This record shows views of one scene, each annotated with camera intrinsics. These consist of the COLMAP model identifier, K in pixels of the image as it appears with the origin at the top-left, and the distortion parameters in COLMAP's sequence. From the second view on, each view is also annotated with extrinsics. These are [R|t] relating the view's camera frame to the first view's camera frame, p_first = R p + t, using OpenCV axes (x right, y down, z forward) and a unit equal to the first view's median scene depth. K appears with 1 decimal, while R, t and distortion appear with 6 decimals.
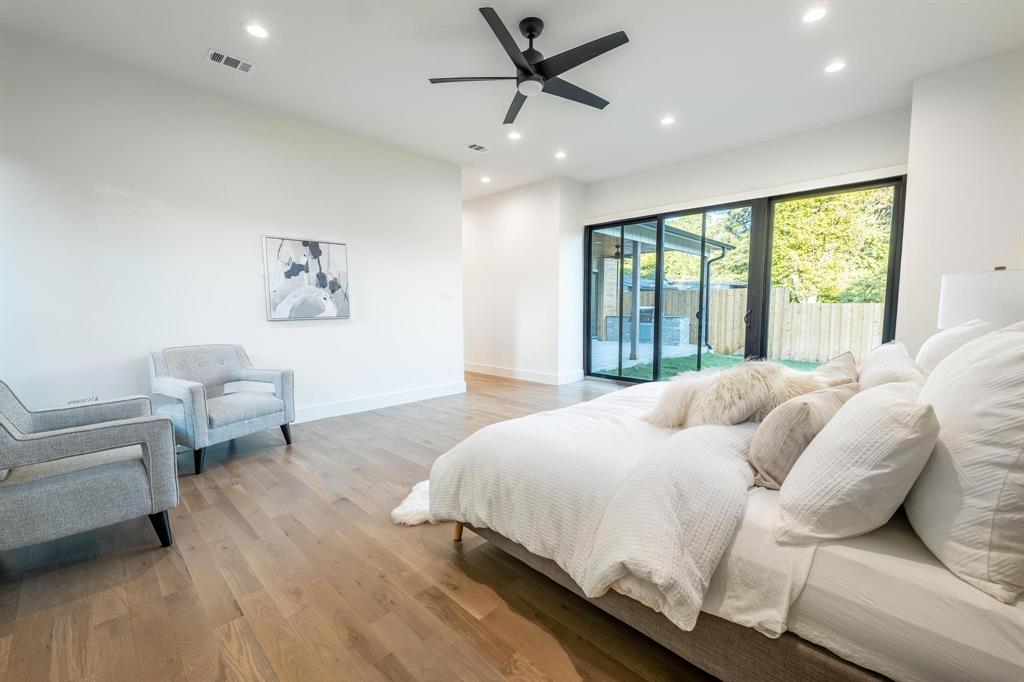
lens RADIAL K [[420.4, 0, 512.0], [0, 420.4, 341.0], [0, 0, 1]] dist [0.003775, 0.000216]
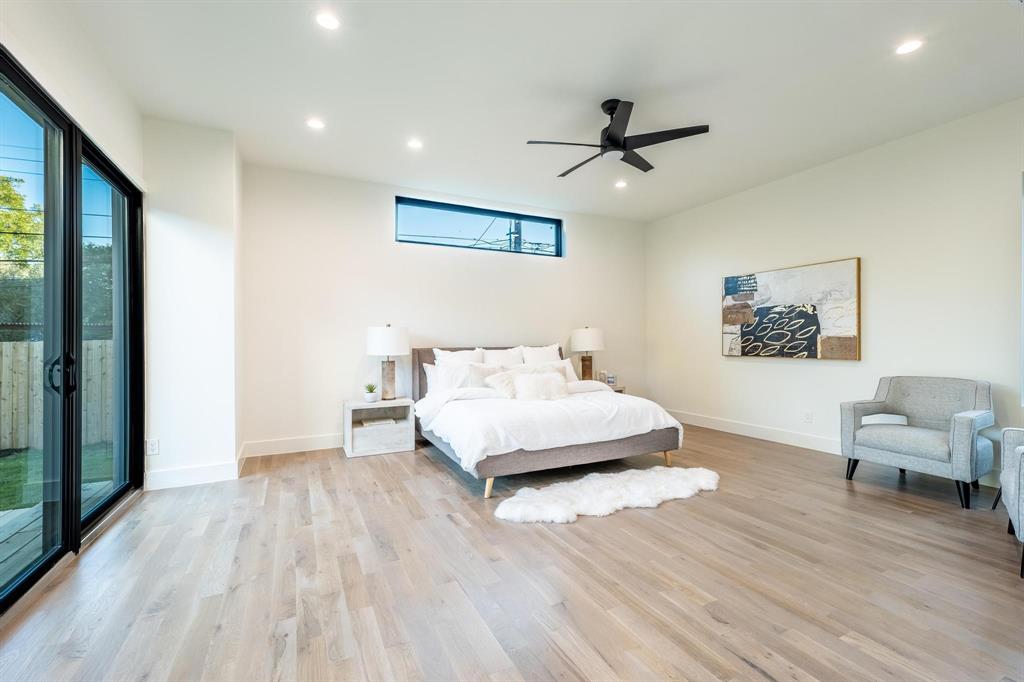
lens RADIAL K [[444.2, 0, 512.0], [0, 444.2, 341.0], [0, 0, 1]] dist [0.002801, 0.000746]
pose [[-0.947175, 0.009673, 0.320570, -0.065865], [0.037449, 0.996043, 0.080595, -0.164519], [-0.318522, 0.088343, -0.943790, 1.885217]]
